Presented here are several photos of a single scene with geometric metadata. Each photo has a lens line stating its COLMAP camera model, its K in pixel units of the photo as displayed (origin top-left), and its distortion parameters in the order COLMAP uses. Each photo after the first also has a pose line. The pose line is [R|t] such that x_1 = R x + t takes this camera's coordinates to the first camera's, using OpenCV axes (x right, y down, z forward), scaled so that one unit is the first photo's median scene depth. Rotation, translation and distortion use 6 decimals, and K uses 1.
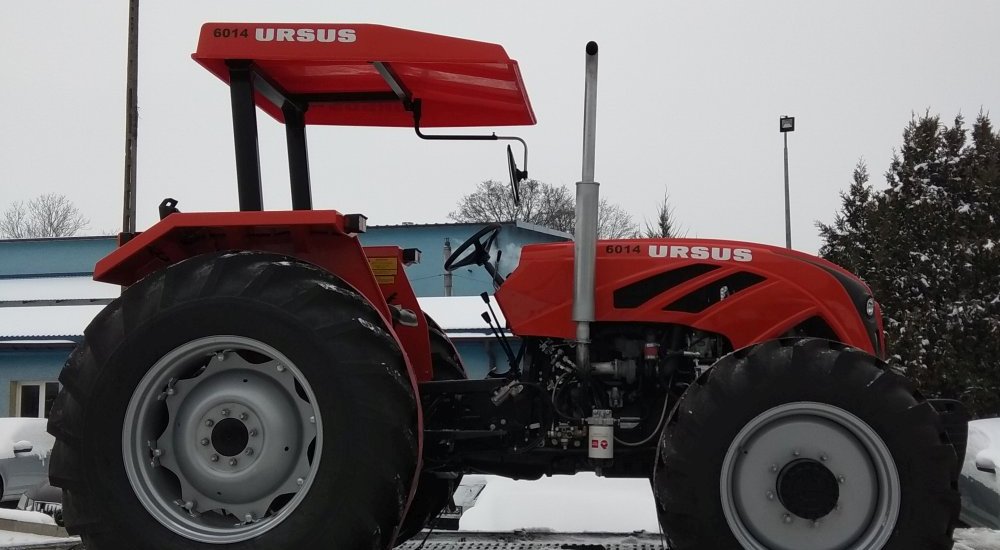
lens RADIAL K [[1073.1, 0, 531.5], [0, 1073.1, 201.5], [0, 0, 1]] dist [0.062140, -0.019676]
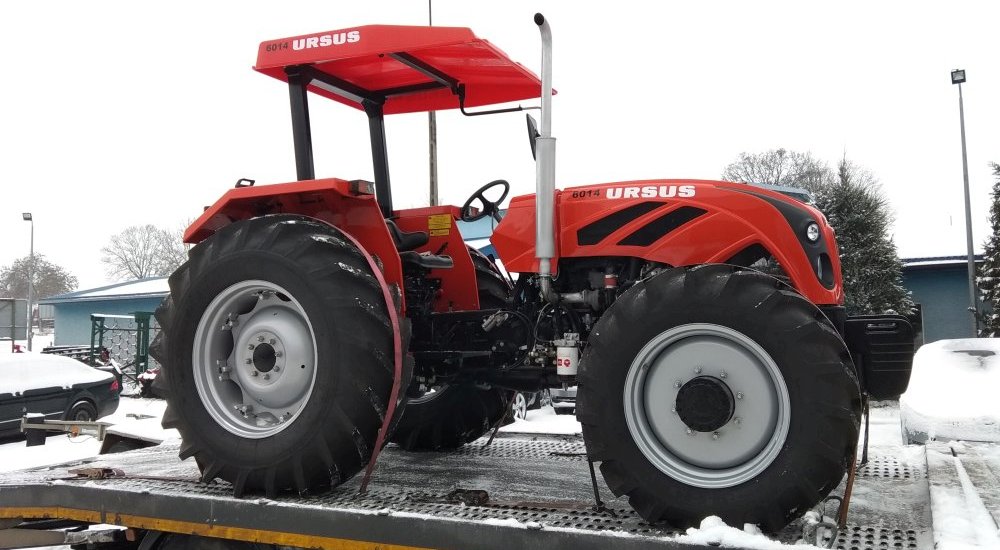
lens RADIAL K [[817.0, 0, 510.3], [0, 817.0, 217.1], [0, 0, 1]] dist [0.090408, -0.175195]
pose [[0.941595, -0.059340, -0.331478, 0.300545], [0.074970, 0.996587, 0.034553, 0.033619], [0.328296, -0.057385, 0.942830, 0.155536]]
